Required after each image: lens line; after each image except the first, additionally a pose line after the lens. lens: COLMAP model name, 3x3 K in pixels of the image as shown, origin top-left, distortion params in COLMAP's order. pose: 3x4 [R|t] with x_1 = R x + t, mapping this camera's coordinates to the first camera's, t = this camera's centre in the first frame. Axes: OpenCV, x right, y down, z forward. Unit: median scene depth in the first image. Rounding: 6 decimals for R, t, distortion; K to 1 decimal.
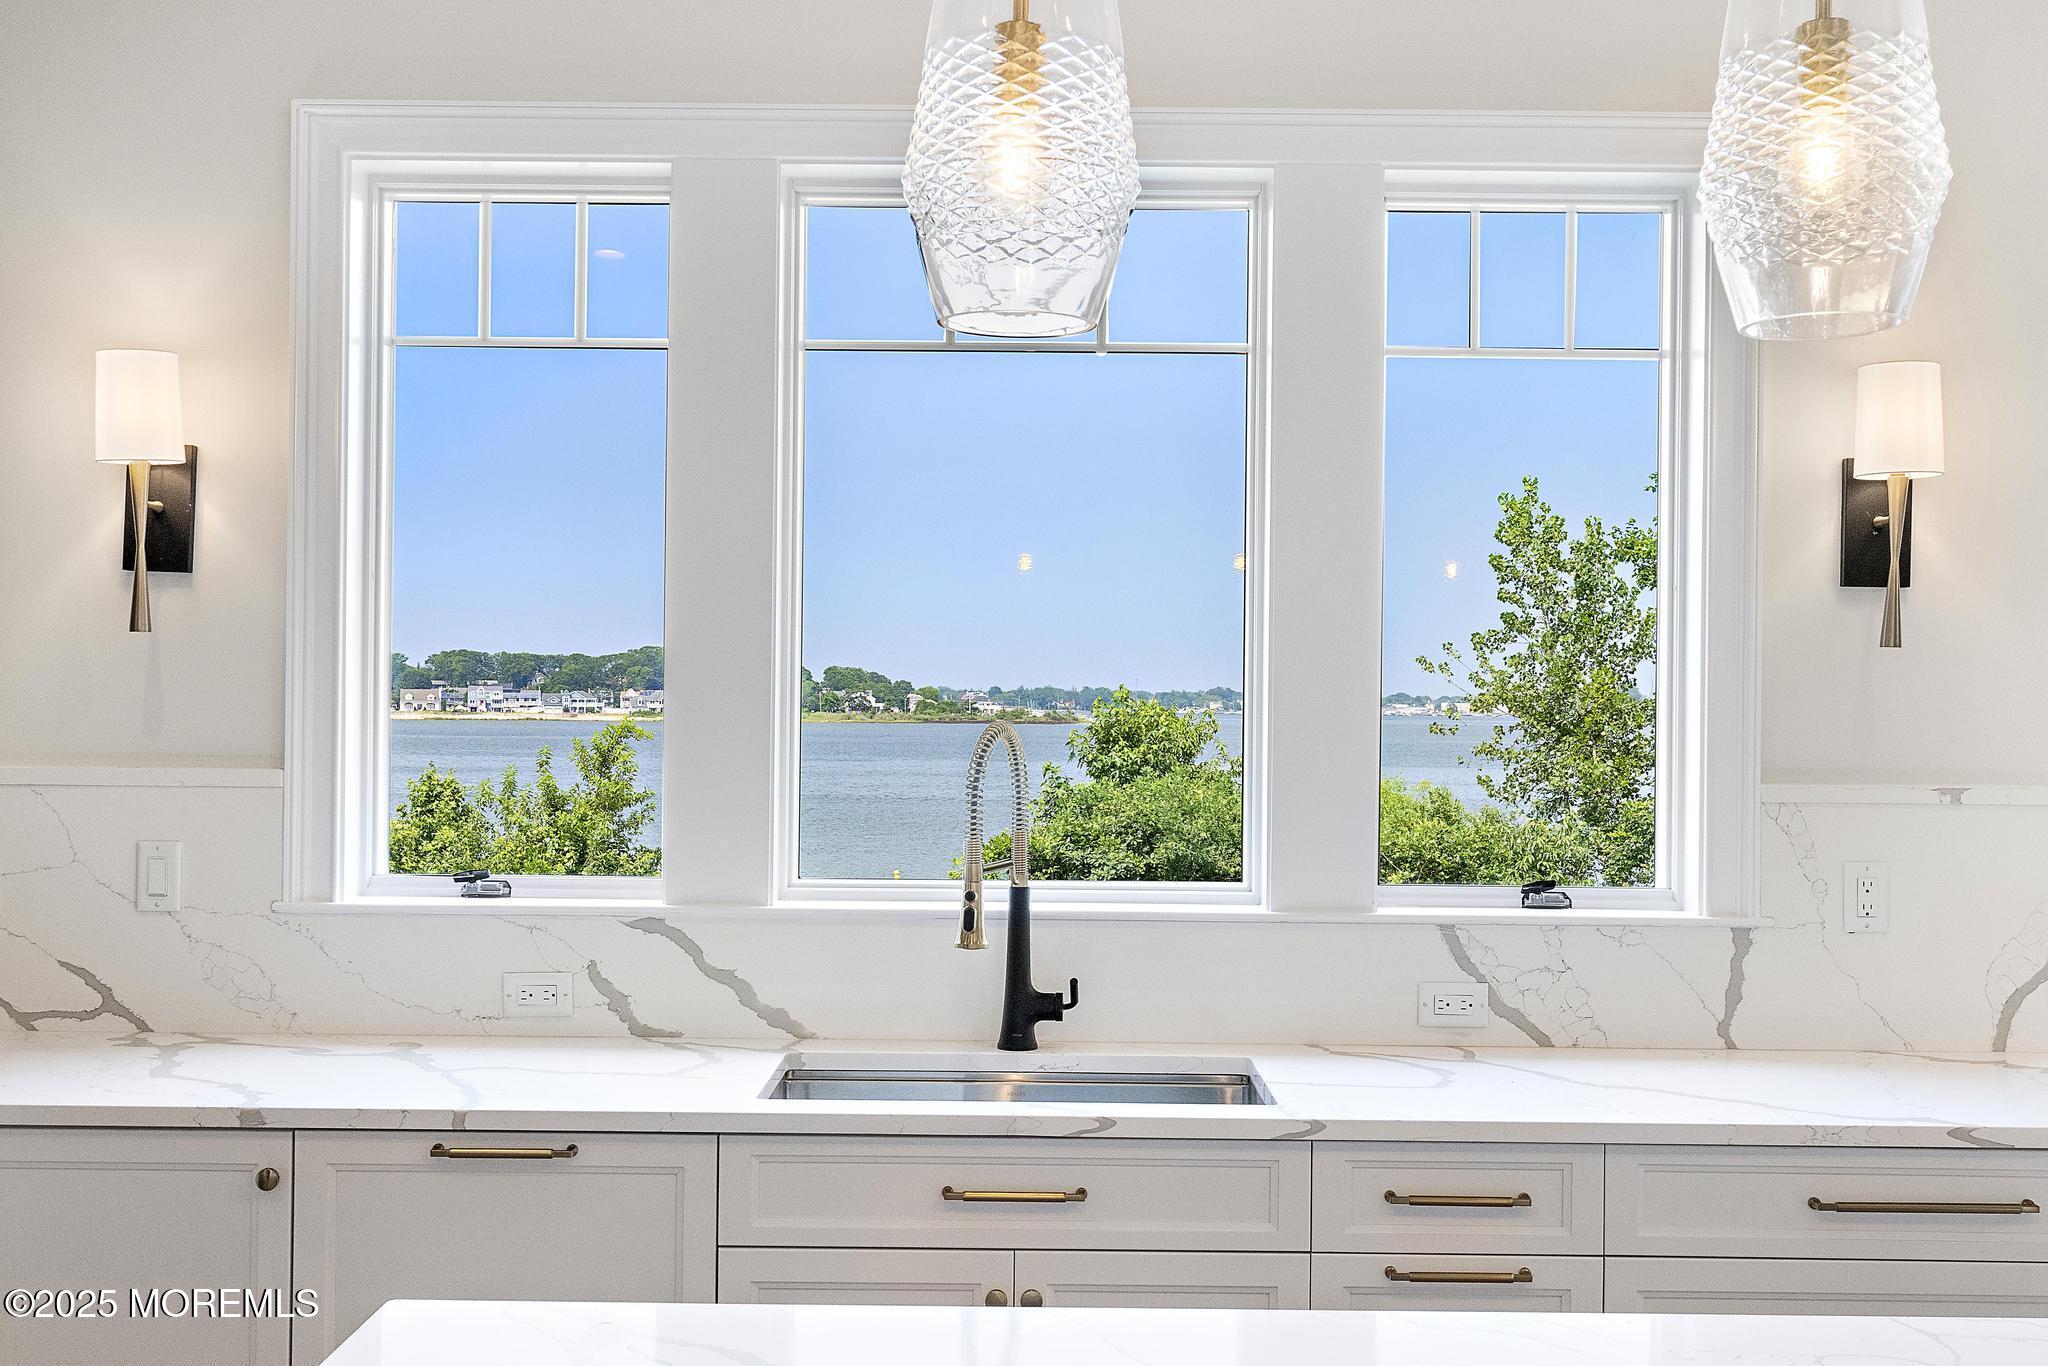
lens RADIAL K [[2141.1, 0, 1024.0], [0, 2141.1, 683.0], [0, 0, 1]] dist [-0.002002, 0.013873]
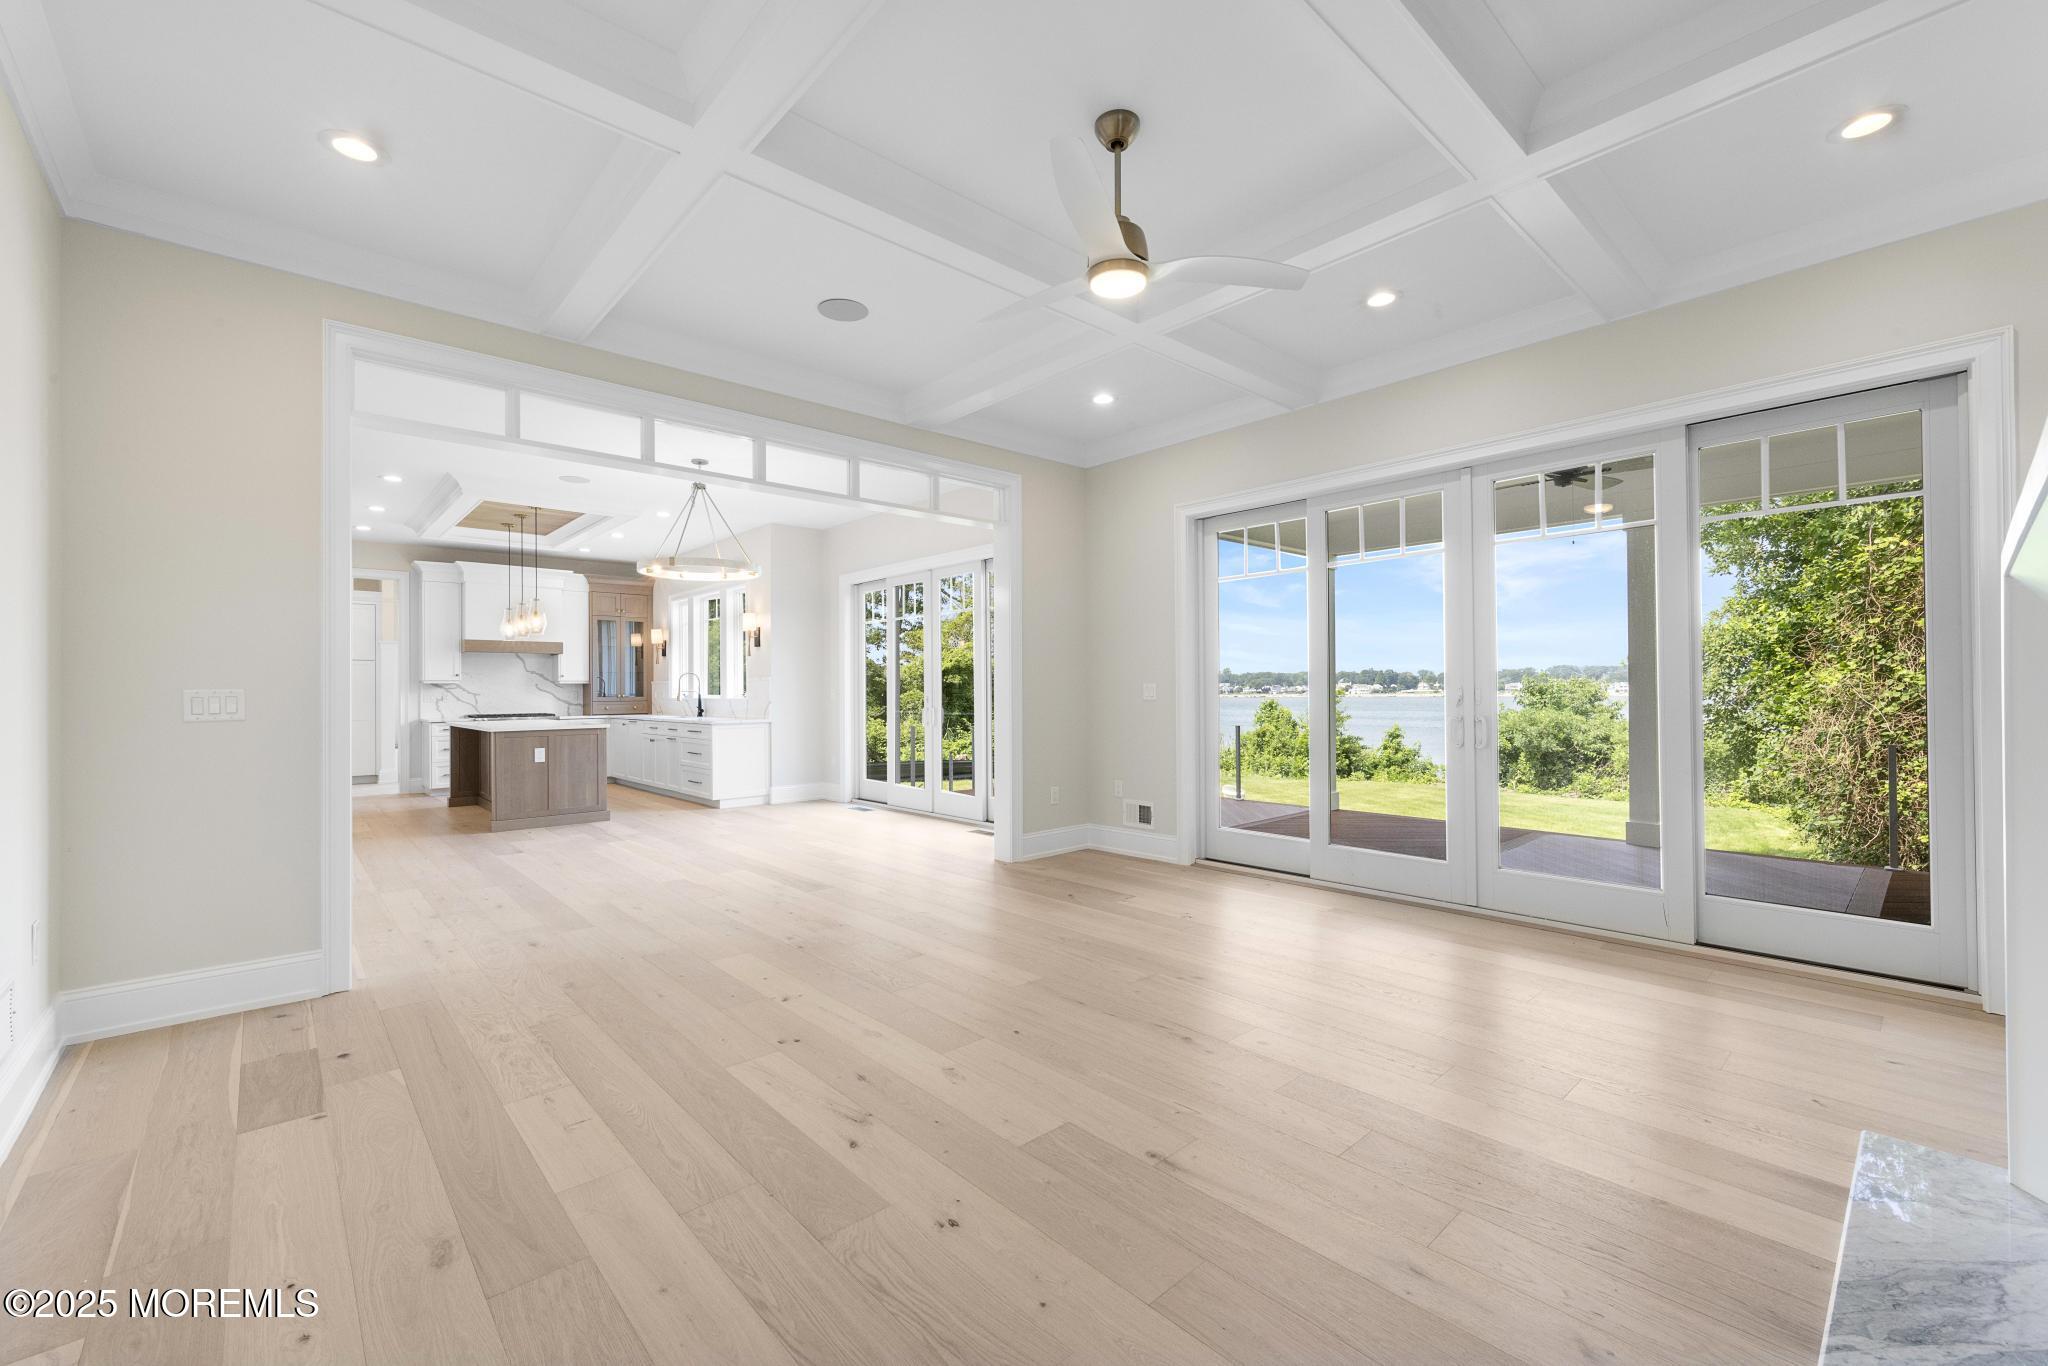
lens RADIAL K [[836.9, 0, 1033.6], [0, 836.9, 683.1], [0, 0, 1]] dist [0.000856, -0.000112]
pose [[0.677885, -0.021311, -0.734859, 2.816604], [0.020949, 0.999734, -0.009669, 0.106086], [0.734869, -0.008840, 0.678151, -0.097990]]
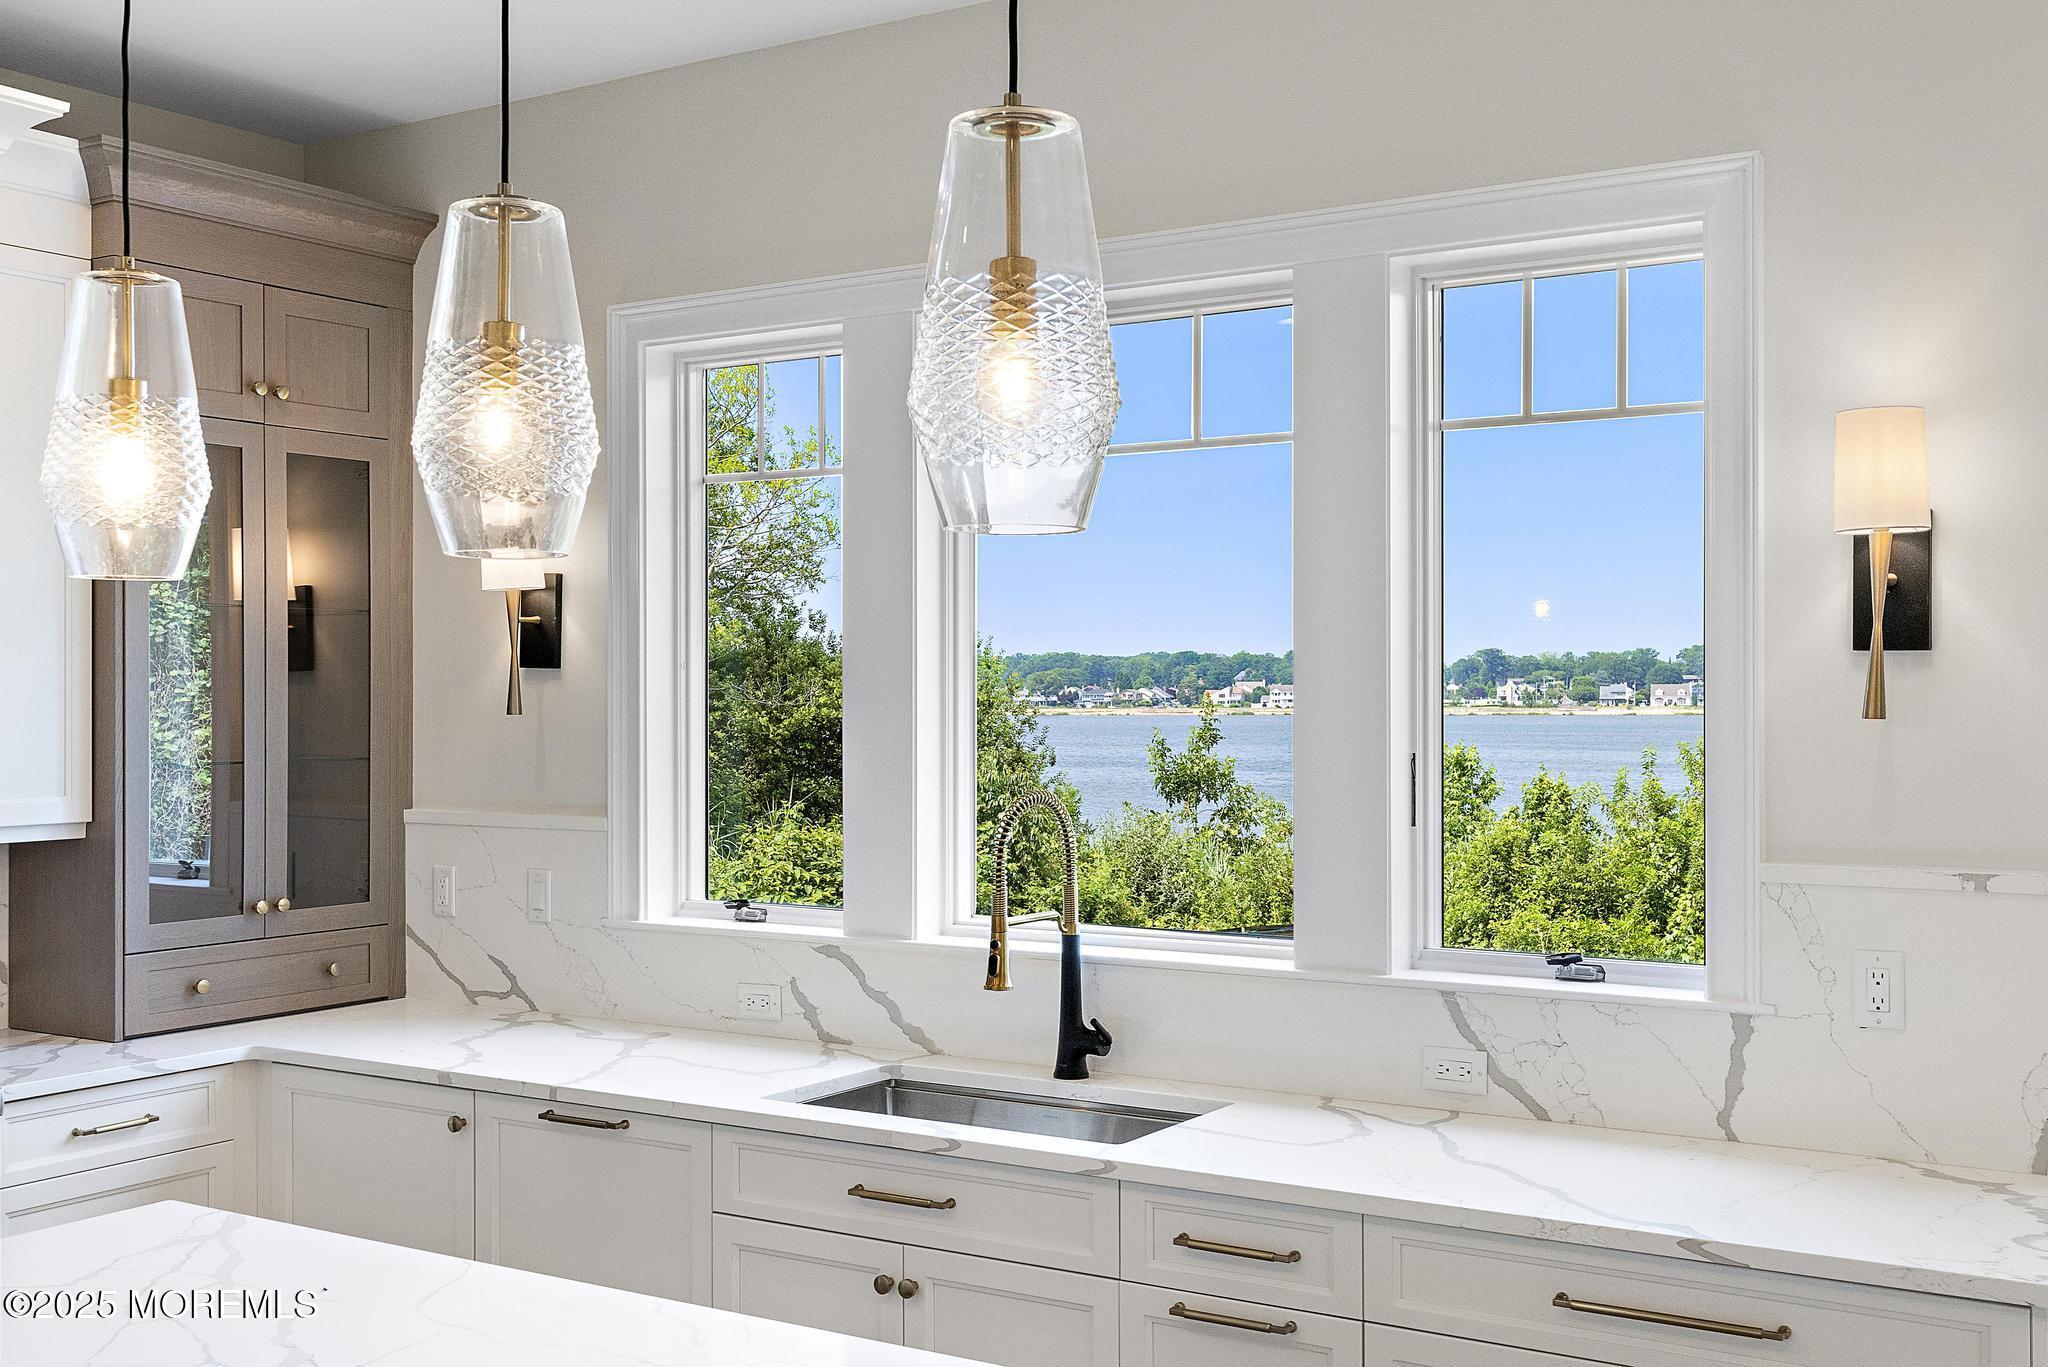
lens RADIAL K [[2141.1, 0, 1024.0], [0, 2141.1, 683.5], [0, 0, 1]] dist [-0.002002, 0.013873]
pose [[0.842118, -0.015171, -0.539080, 0.579428], [0.016486, 0.999861, -0.002386, -0.034757], [0.539041, -0.006878, 0.842251, 0.032194]]
